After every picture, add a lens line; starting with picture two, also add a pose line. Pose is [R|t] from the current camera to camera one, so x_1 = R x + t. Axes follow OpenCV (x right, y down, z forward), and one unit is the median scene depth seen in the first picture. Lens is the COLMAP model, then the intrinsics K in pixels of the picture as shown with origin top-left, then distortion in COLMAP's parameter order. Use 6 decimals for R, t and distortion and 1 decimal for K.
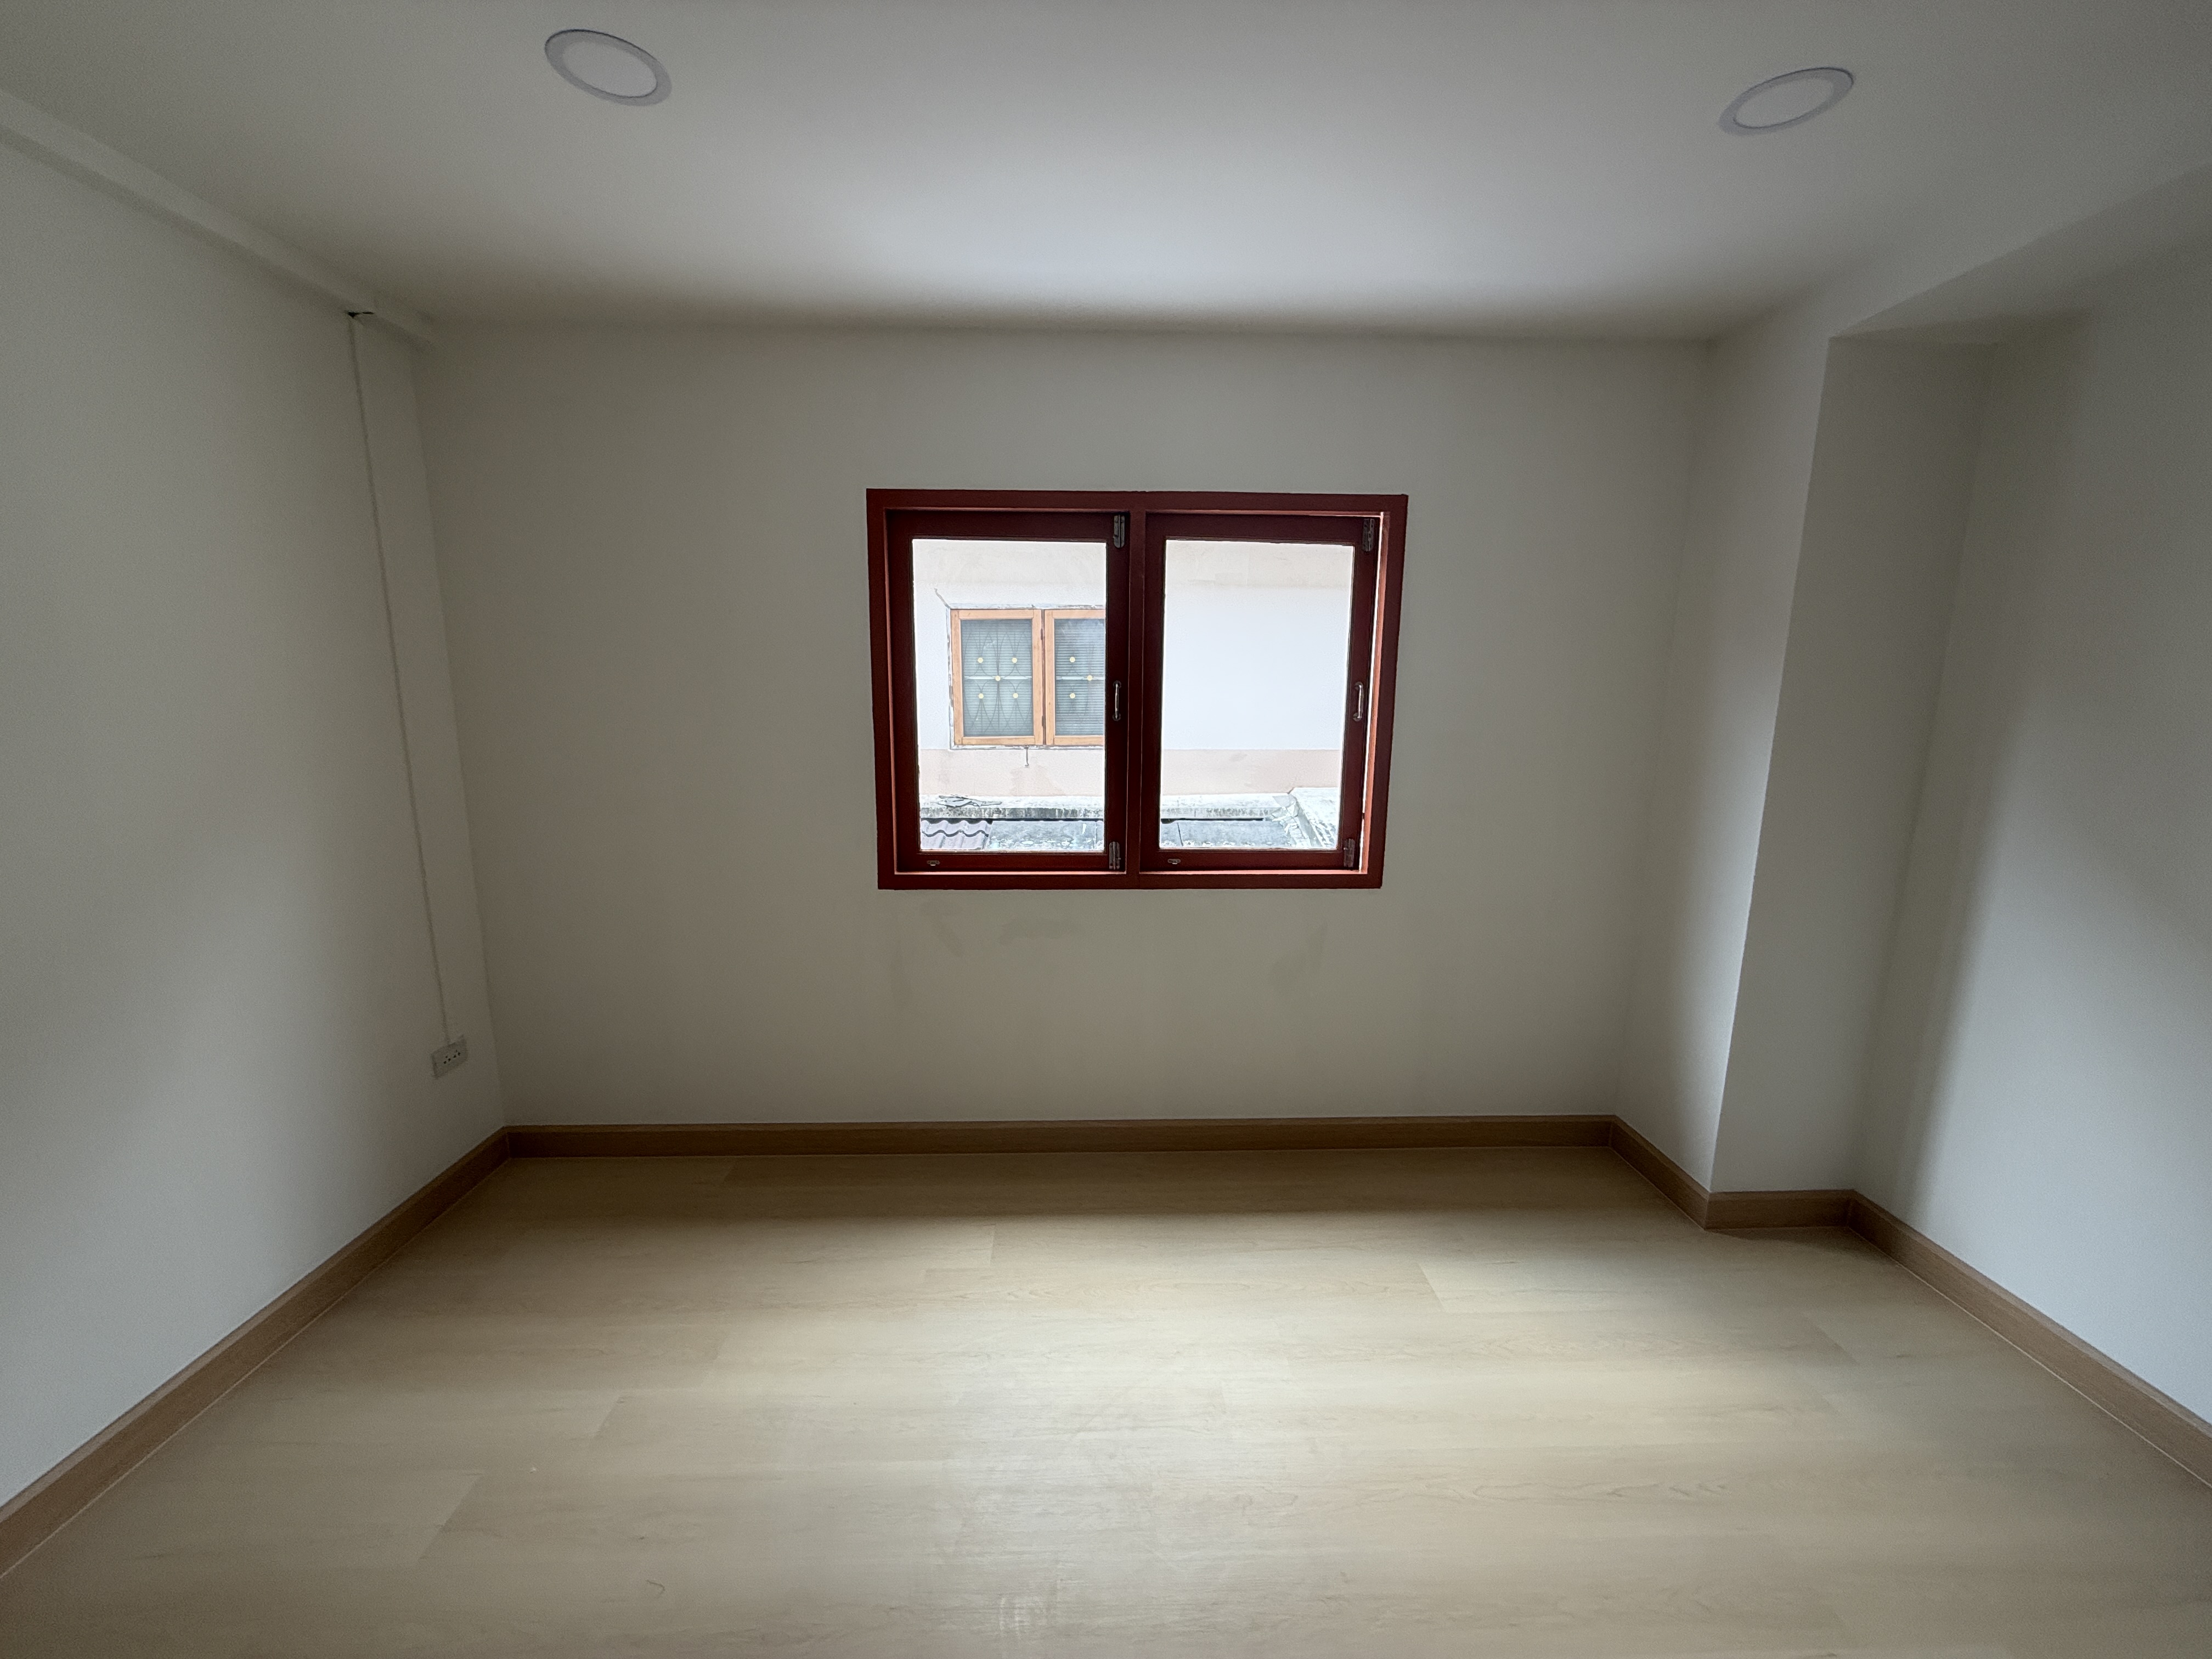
lens RADIAL K [[884.7, 0, 1101.9], [0, 884.7, 831.7], [0, 0, 1]] dist [-0.001164, 0.000268]
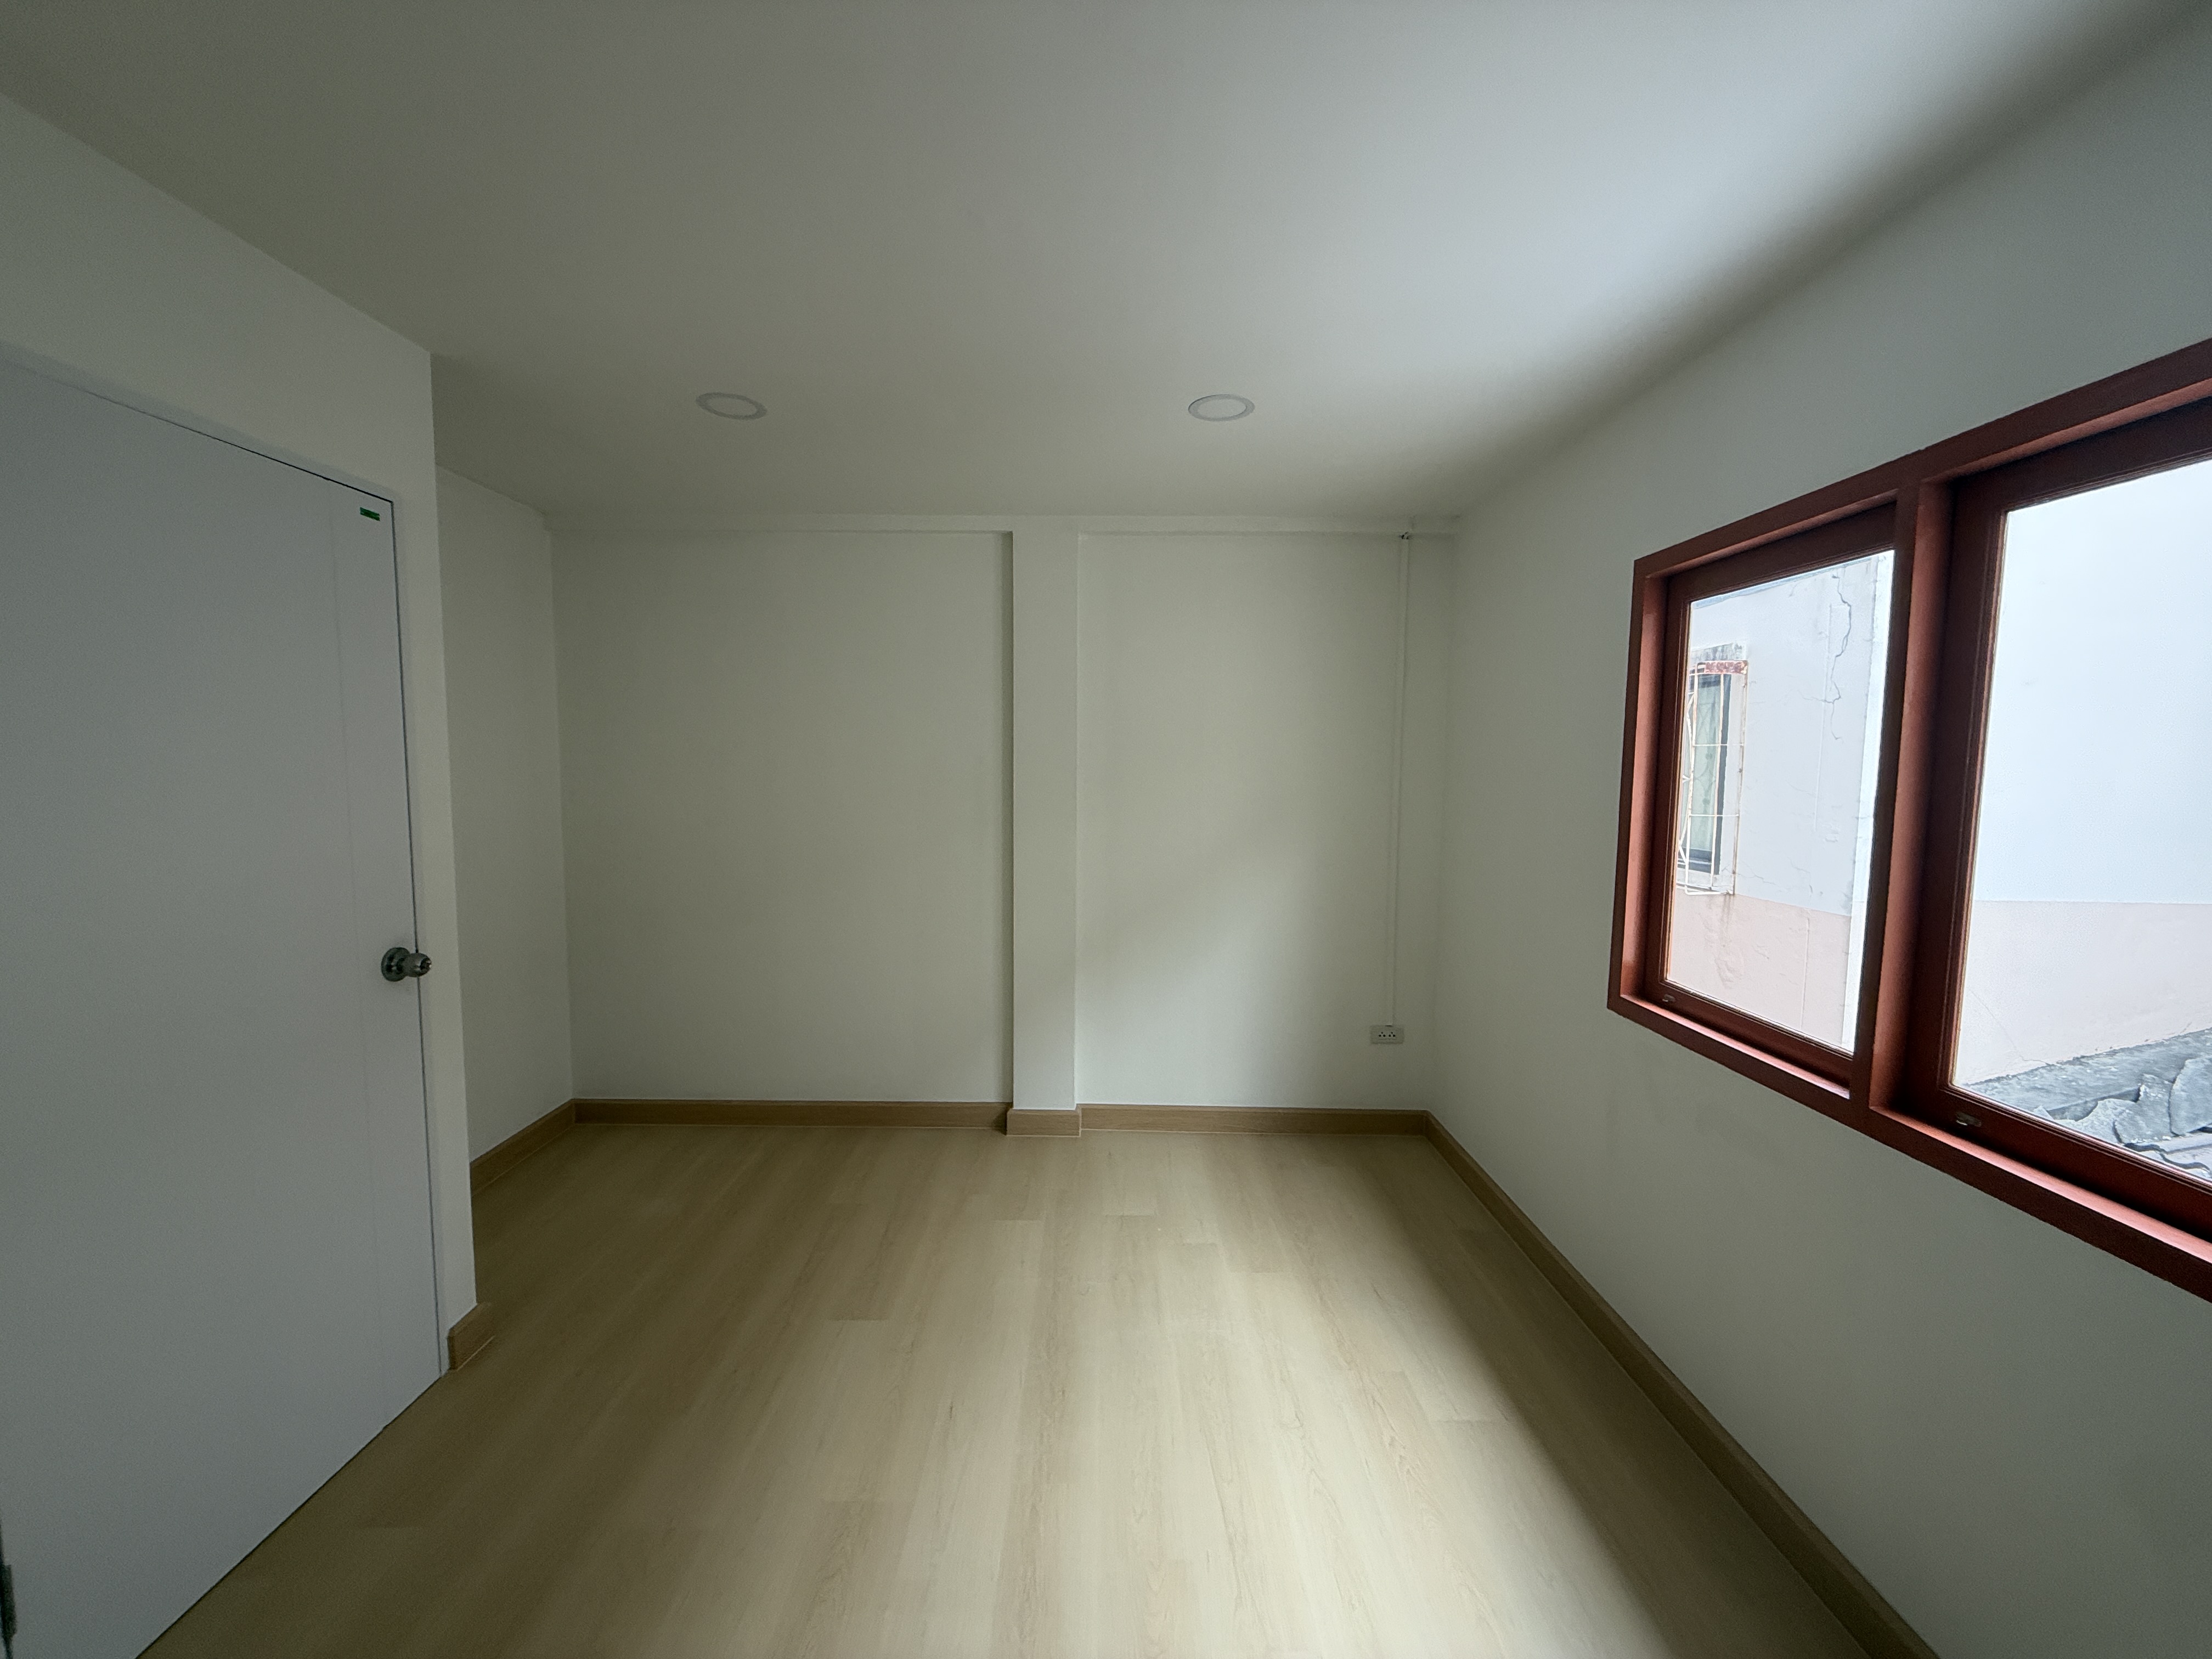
lens RADIAL K [[882.9, 0, 1103.7], [0, 882.9, 834.8], [0, 0, 1]] dist [-0.000330, -0.000102]
pose [[-0.034093, 0.075123, -0.996591, 0.642577], [-0.183265, 0.979793, 0.080126, -0.084524], [0.982472, 0.185372, -0.019637, 0.520068]]
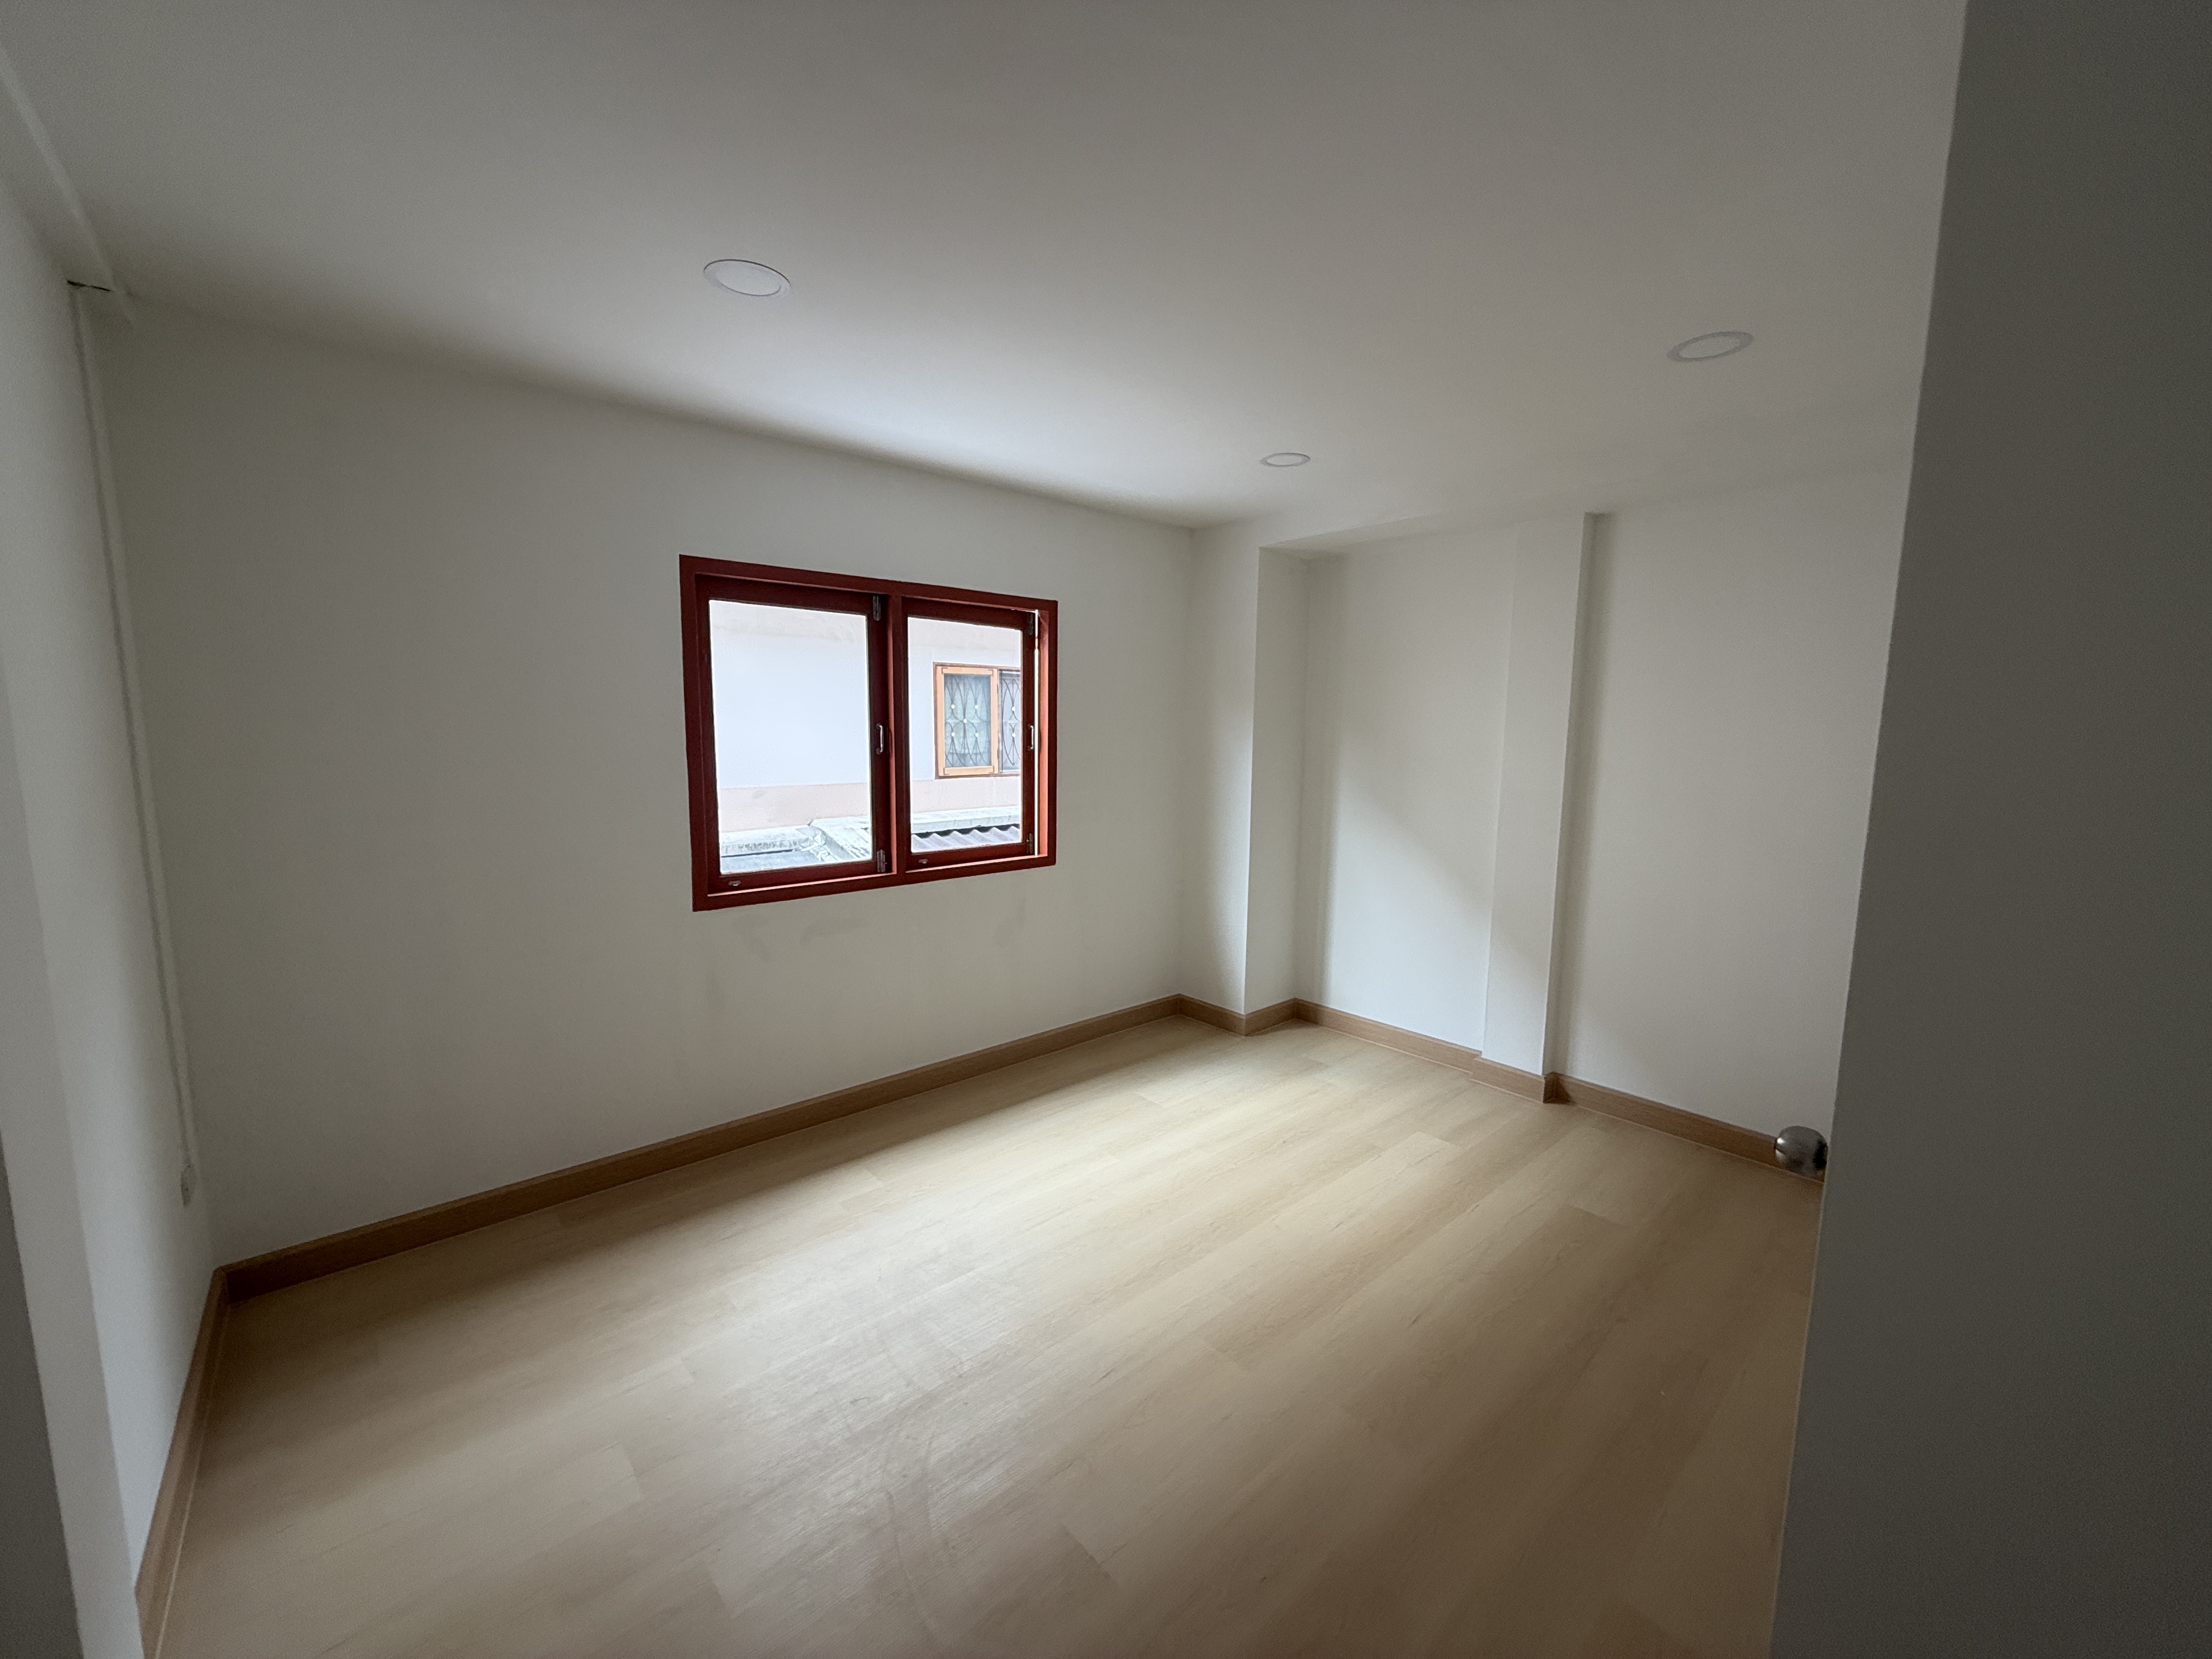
lens RADIAL K [[885.6, 0, 1102.7], [0, 885.6, 832.6], [0, 0, 1]] dist [0.007118, 0.000370]
pose [[0.766137, -0.078854, 0.637821, -0.581826], [0.106747, 0.994272, -0.005301, 0.028691], [-0.633750, 0.072147, 0.770166, -0.185171]]
